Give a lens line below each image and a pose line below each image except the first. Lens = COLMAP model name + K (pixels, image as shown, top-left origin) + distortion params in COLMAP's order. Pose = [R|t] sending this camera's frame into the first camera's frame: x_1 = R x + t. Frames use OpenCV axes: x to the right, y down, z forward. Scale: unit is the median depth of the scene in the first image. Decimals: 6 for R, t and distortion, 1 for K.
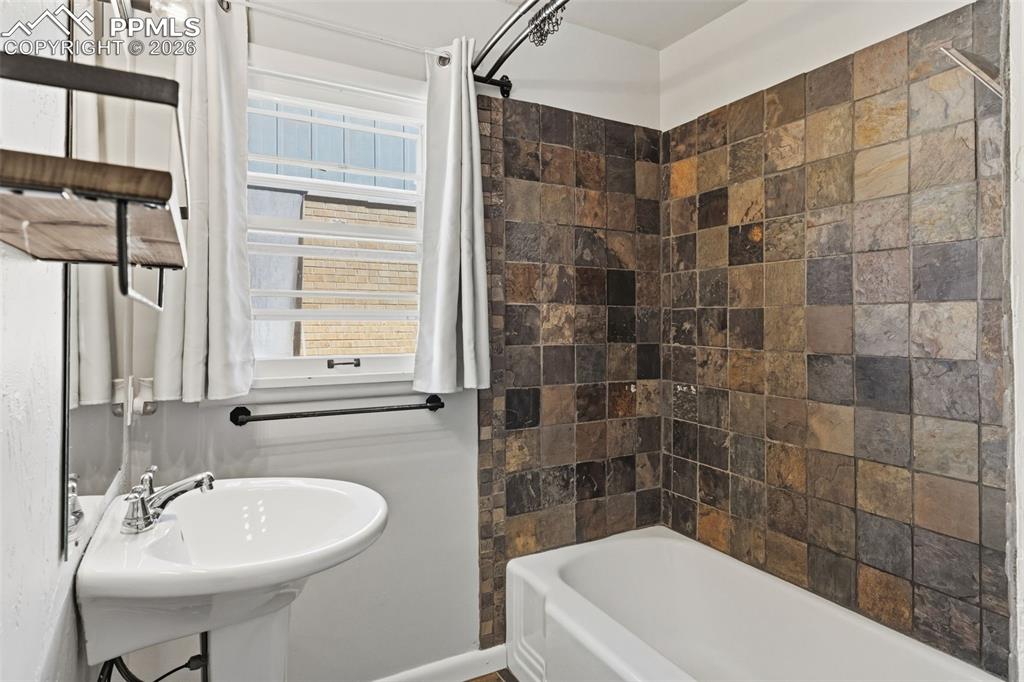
lens RADIAL K [[564.9, 0, 512.4], [0, 564.9, 322.5], [0, 0, 1]] dist [0.002311, 0.000352]
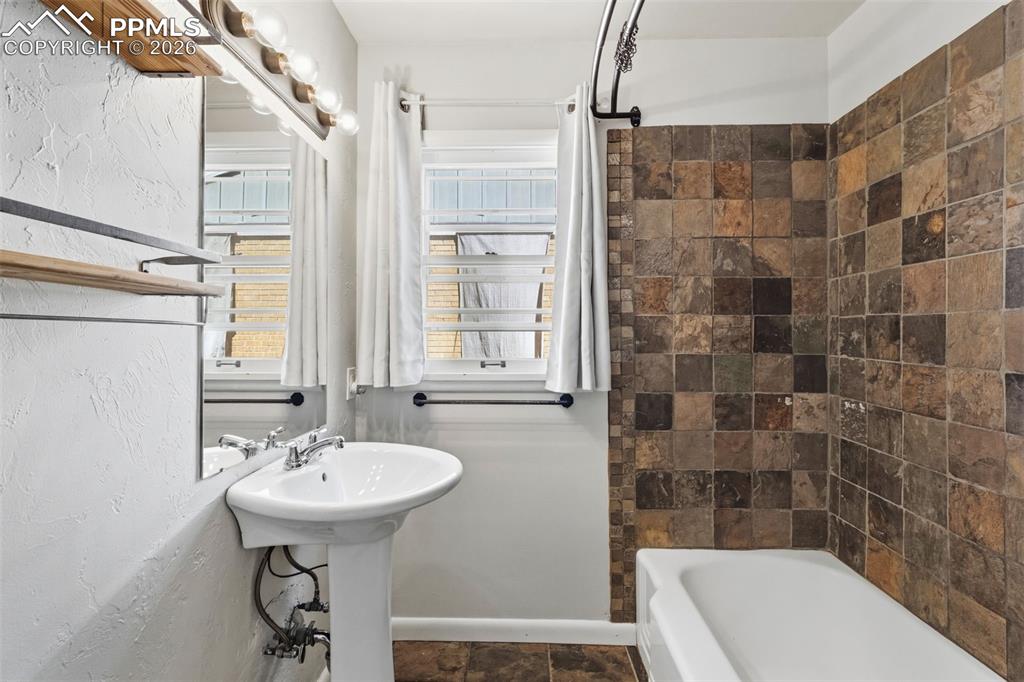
lens RADIAL K [[456.3, 0, 511.5], [0, 456.3, 335.8], [0, 0, 1]] dist [0.001427, 0.000526]
pose [[0.863423, 0.002184, -0.504477, 0.224900], [0.001320, 0.999977, 0.006589, 0.000629], [0.504480, -0.006355, 0.863400, 0.111659]]
